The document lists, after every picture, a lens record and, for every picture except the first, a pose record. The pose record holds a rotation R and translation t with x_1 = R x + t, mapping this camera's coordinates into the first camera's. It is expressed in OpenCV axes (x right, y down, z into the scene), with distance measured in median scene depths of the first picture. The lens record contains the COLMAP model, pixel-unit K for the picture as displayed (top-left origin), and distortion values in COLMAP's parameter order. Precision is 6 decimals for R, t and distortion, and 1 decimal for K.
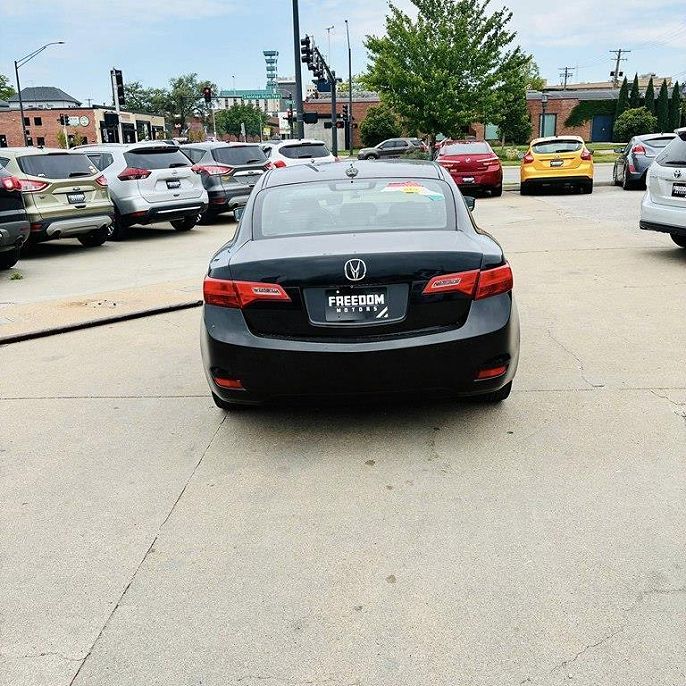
lens RADIAL K [[702.3, 0, 343.0], [0, 702.3, 343.0], [0, 0, 1]] dist [0.020912, 0.013851]
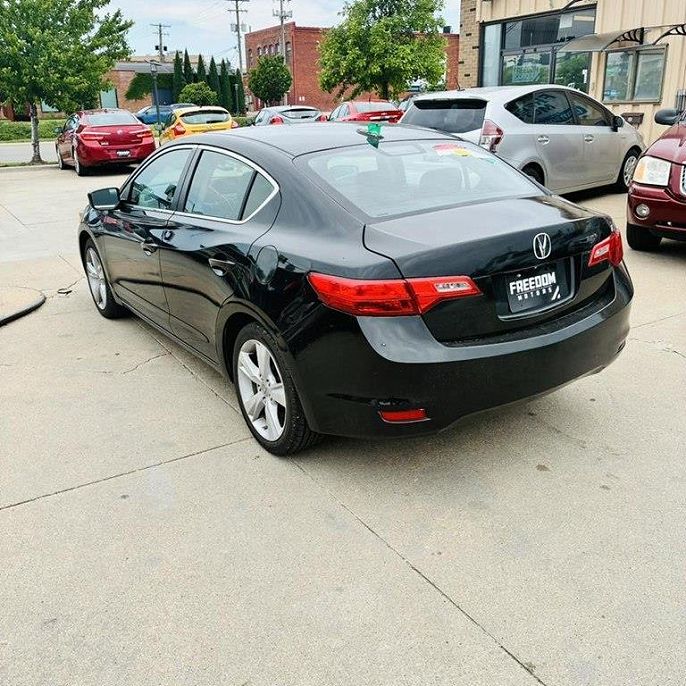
lens RADIAL K [[702.3, 0, 343.0], [0, 702.3, 343.0], [0, 0, 1]] dist [0.020912, 0.013851]
pose [[0.821409, -0.175304, 0.542730, -0.496914], [0.157223, 0.984319, 0.079986, -0.072819], [-0.548241, 0.019628, 0.836090, 0.333570]]
